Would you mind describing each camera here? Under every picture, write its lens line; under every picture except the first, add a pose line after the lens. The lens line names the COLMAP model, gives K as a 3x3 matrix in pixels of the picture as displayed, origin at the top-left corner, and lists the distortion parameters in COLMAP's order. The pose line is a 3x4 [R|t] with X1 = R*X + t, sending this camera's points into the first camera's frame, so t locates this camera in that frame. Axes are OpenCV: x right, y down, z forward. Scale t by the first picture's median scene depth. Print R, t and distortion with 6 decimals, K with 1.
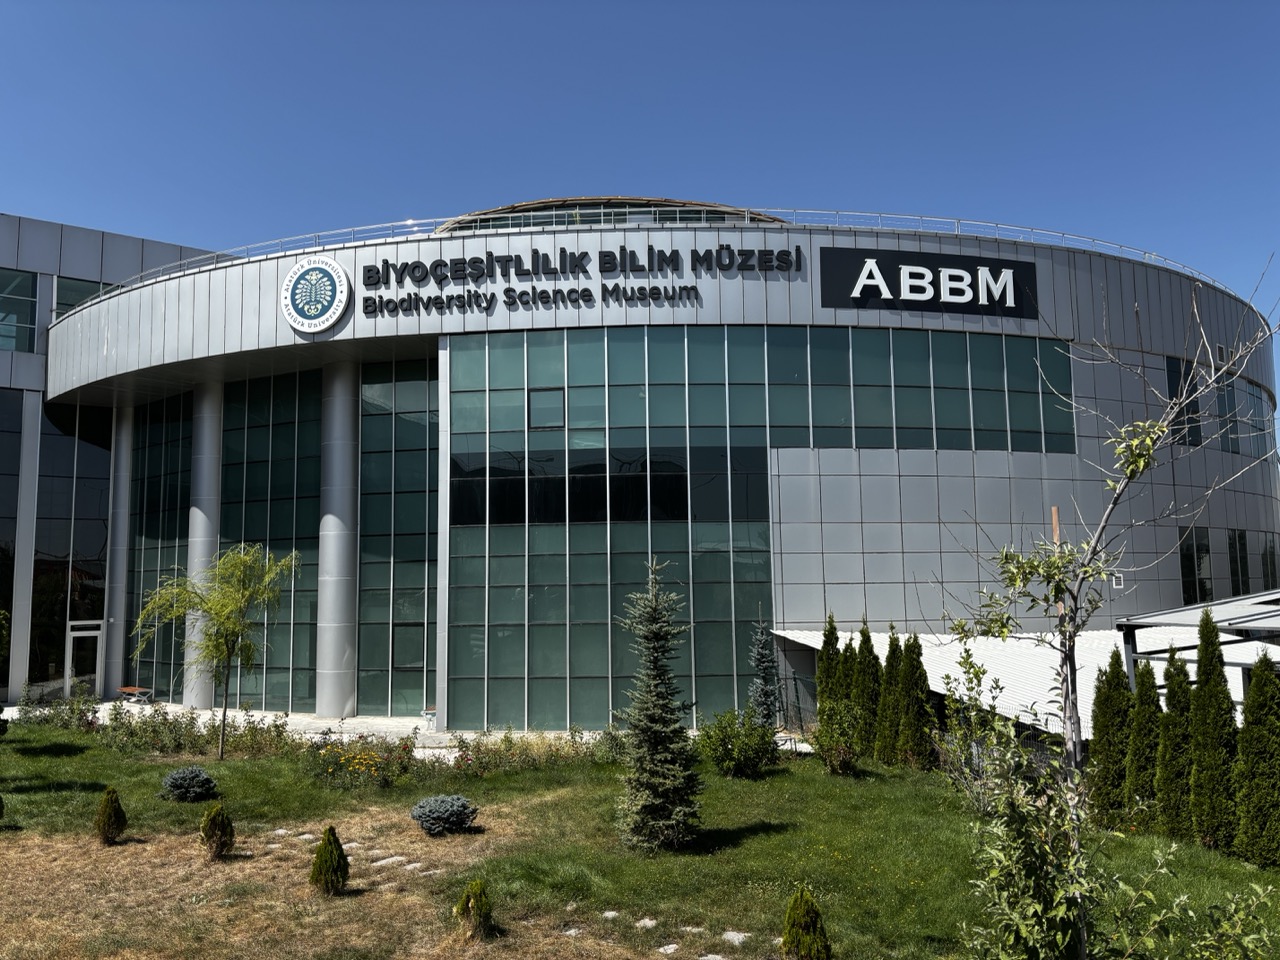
lens RADIAL K [[934.6, 0, 652.0], [0, 934.6, 489.8], [0, 0, 1]] dist [0.058198, -0.030299]
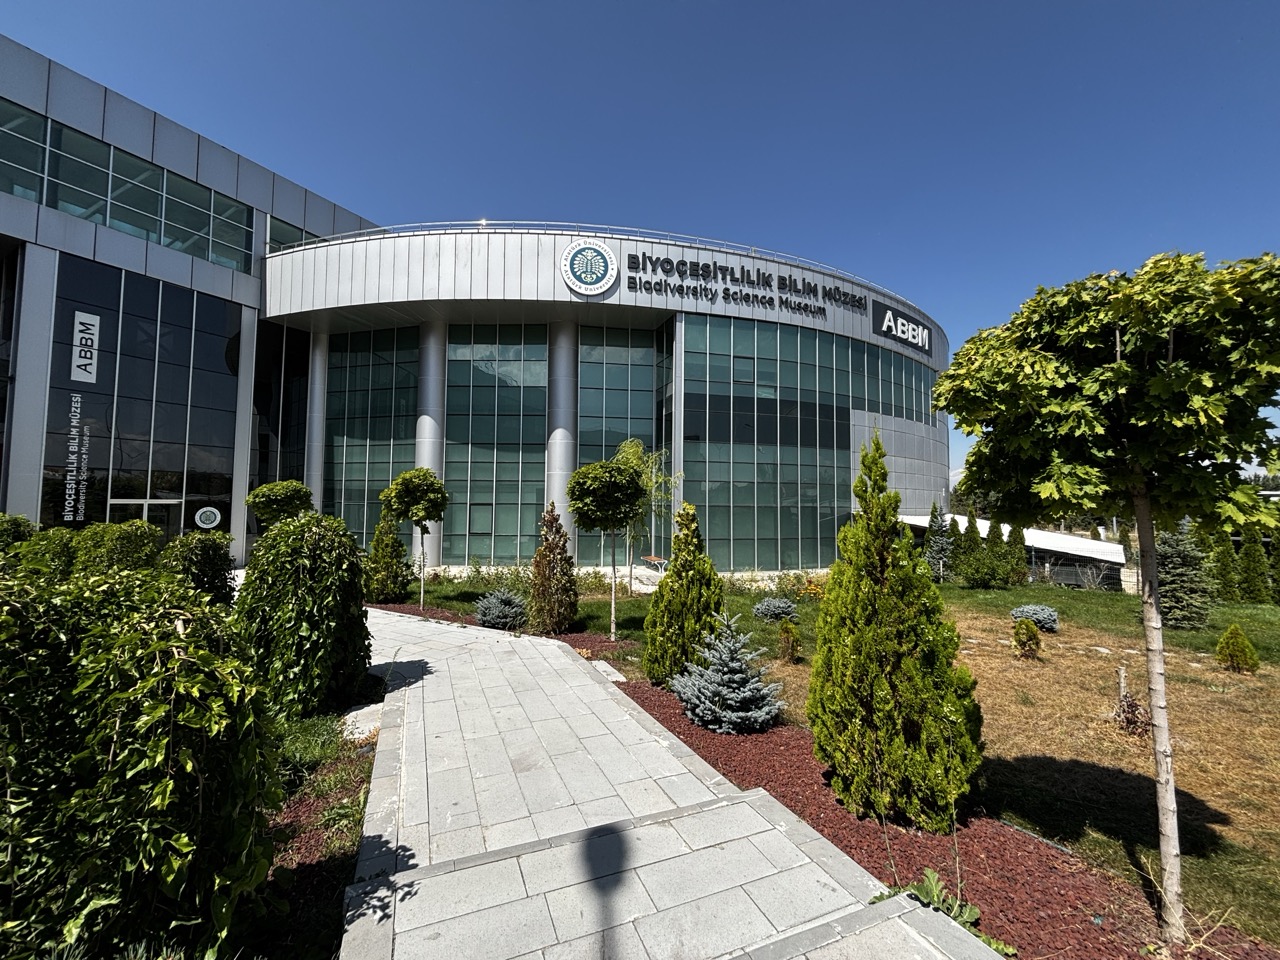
lens RADIAL K [[510.8, 0, 631.9], [0, 510.8, 477.3], [0, 0, 1]] dist [0.003655, -0.001471]
pose [[0.914175, 0.045627, 0.402743, -0.591170], [-0.064386, 0.997374, 0.033156, 0.072429], [-0.400173, -0.056241, 0.914712, 0.270444]]
